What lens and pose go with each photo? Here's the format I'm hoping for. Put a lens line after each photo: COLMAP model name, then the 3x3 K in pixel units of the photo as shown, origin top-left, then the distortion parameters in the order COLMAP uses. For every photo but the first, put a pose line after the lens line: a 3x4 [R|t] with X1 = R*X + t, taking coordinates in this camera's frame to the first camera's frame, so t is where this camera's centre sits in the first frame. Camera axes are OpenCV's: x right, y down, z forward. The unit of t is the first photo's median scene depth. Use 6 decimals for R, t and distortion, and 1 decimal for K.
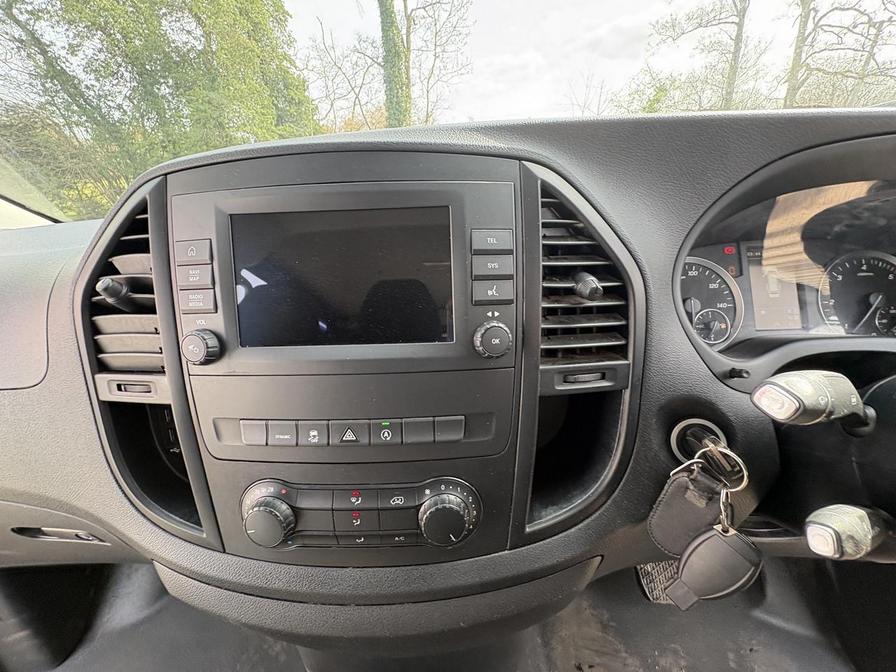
lens RADIAL K [[356.1, 0, 448.0], [0, 356.1, 336.0], [0, 0, 1]] dist [0.000554, 0.000550]
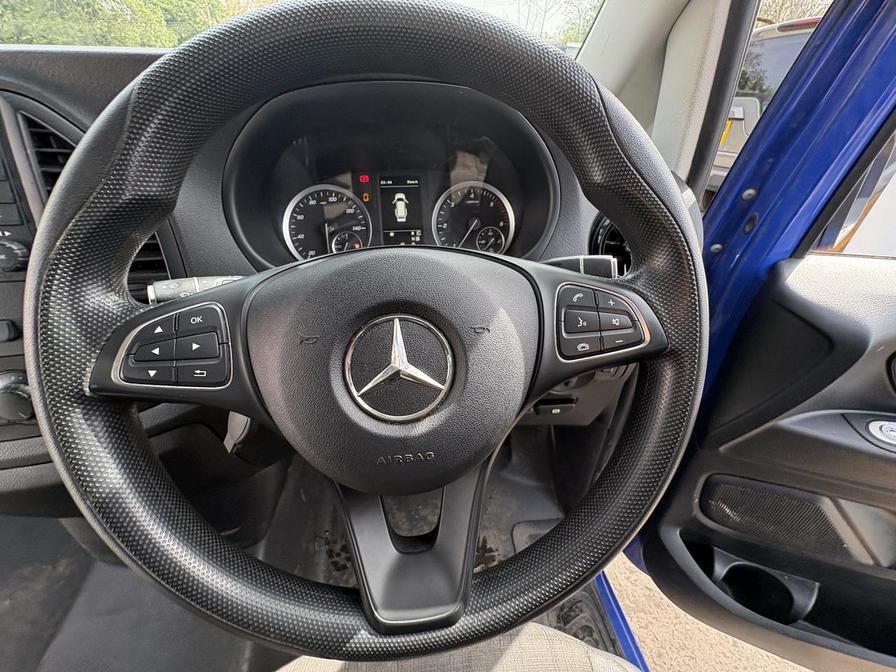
lens RADIAL K [[359.4, 0, 450.3], [0, 359.4, 333.7], [0, 0, 1]] dist [0.000171, 0.000018]
pose [[0.990188, -0.036617, 0.134856, 1.284324], [0.009717, 0.980764, 0.194954, 0.040585], [-0.139400, -0.191731, 0.971497, -0.386087]]
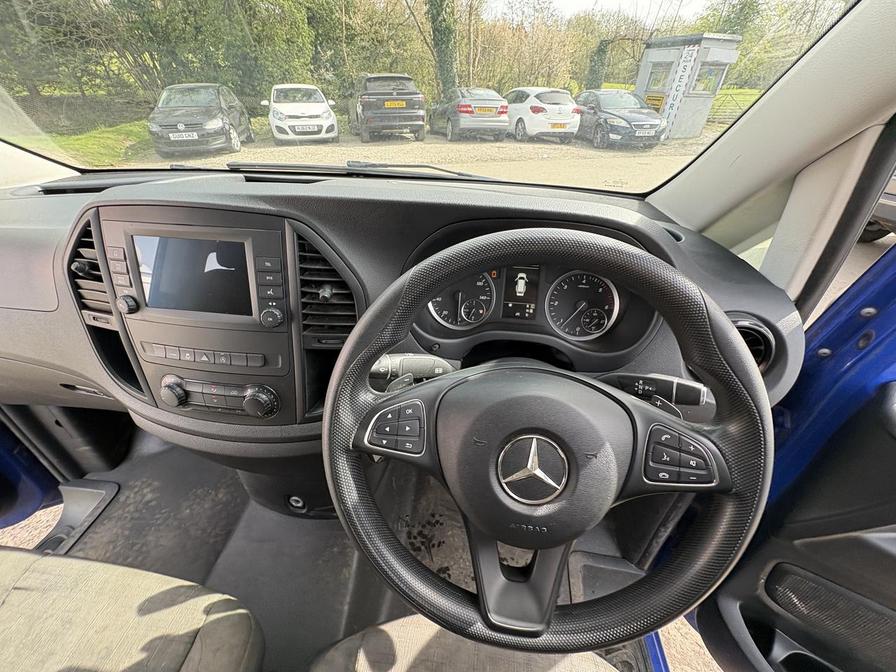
lens RADIAL K [[357.7, 0, 450.7], [0, 357.7, 336.0], [0, 0, 1]] dist [-0.000041, 0.000418]
pose [[0.992210, 0.106834, -0.064079, 1.063840], [-0.089494, 0.969082, 0.229937, -0.368438], [0.086663, -0.222411, 0.971094, -0.678217]]
